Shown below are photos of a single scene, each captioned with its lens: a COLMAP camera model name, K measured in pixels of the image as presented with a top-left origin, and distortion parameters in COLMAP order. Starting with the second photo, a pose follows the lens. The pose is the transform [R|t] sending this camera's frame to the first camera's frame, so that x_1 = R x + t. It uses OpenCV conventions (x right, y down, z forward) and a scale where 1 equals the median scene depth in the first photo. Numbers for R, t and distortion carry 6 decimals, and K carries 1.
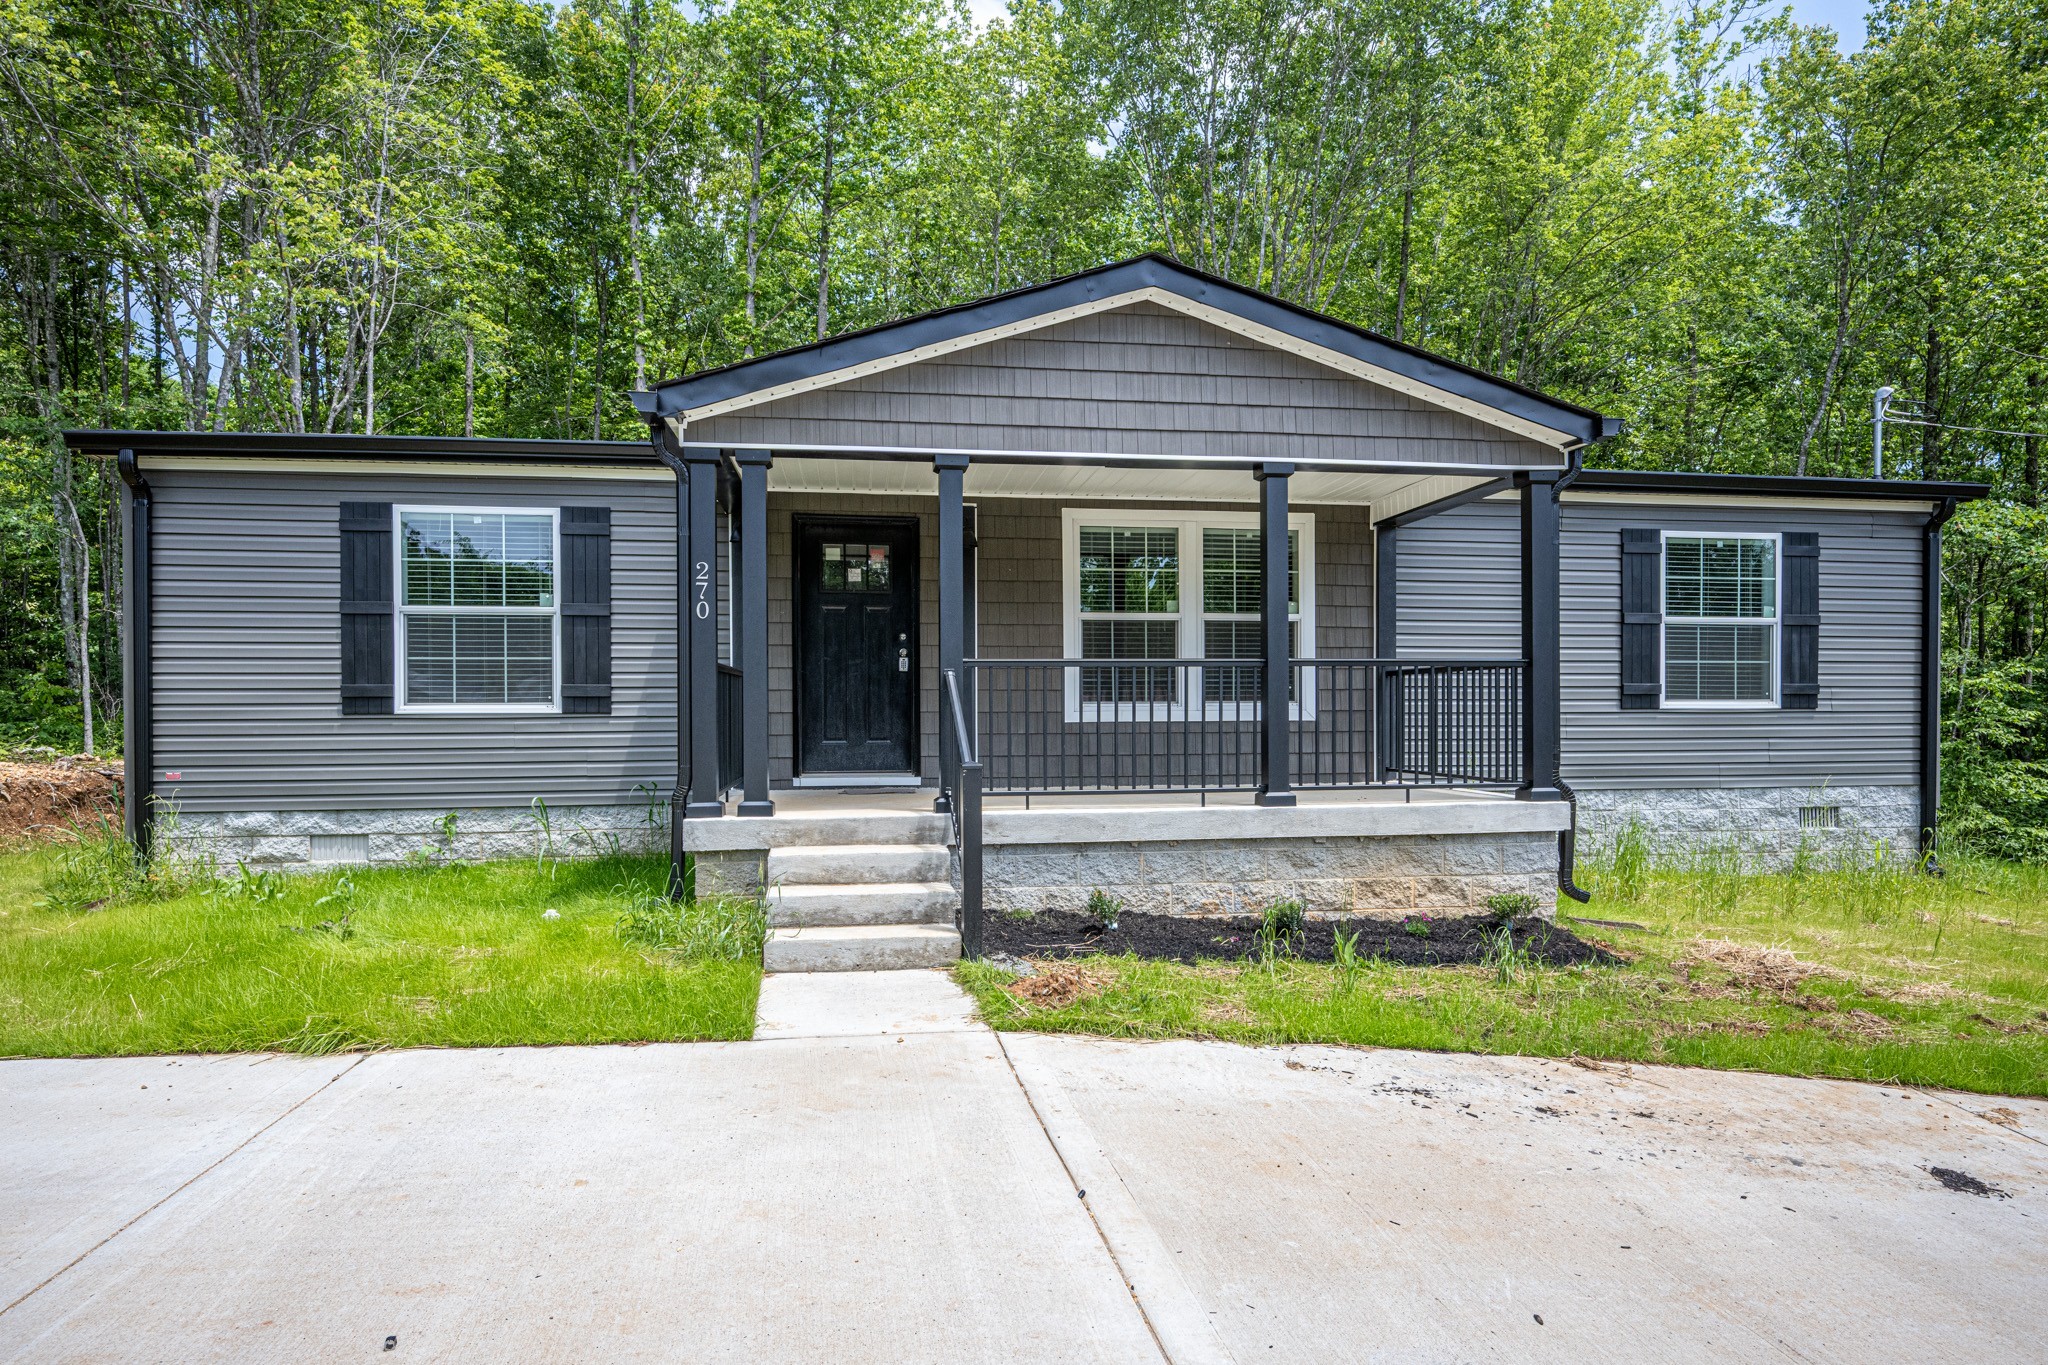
lens RADIAL K [[813.8, 0, 1023.2], [0, 813.8, 693.8], [0, 0, 1]] dist [-0.001042, 0.000067]
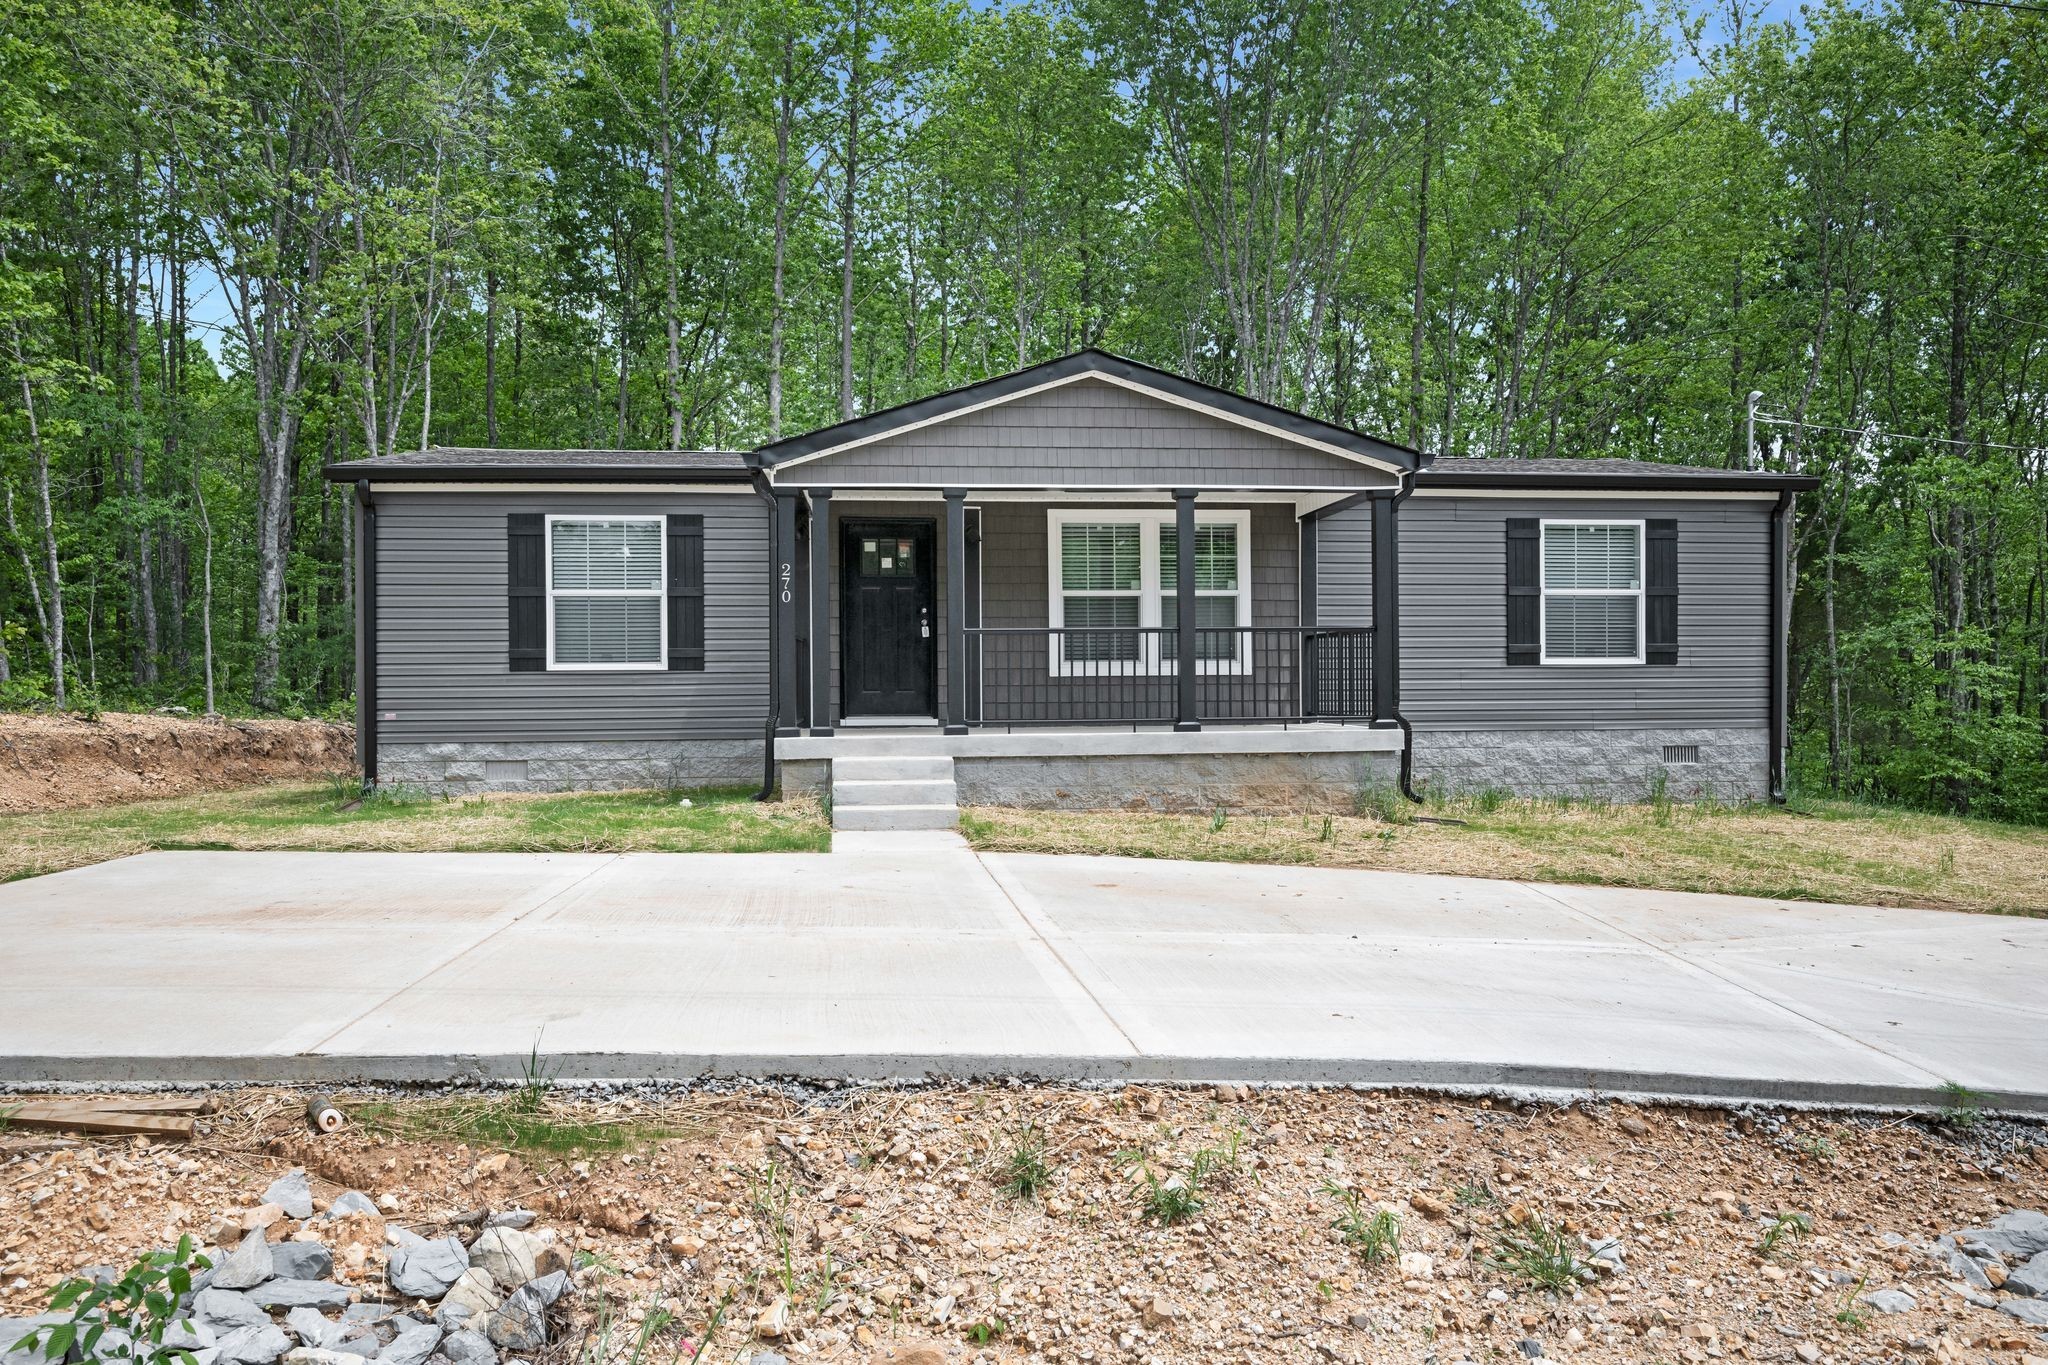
lens RADIAL K [[940.4, 0, 1048.6], [0, 940.4, 658.0], [0, 0, 1]] dist [-0.002200, -0.000147]
pose [[0.999701, -0.004077, -0.024091, 0.086123], [0.003997, 0.999986, -0.003390, 0.011367], [0.024104, 0.003292, 0.999704, -0.489955]]
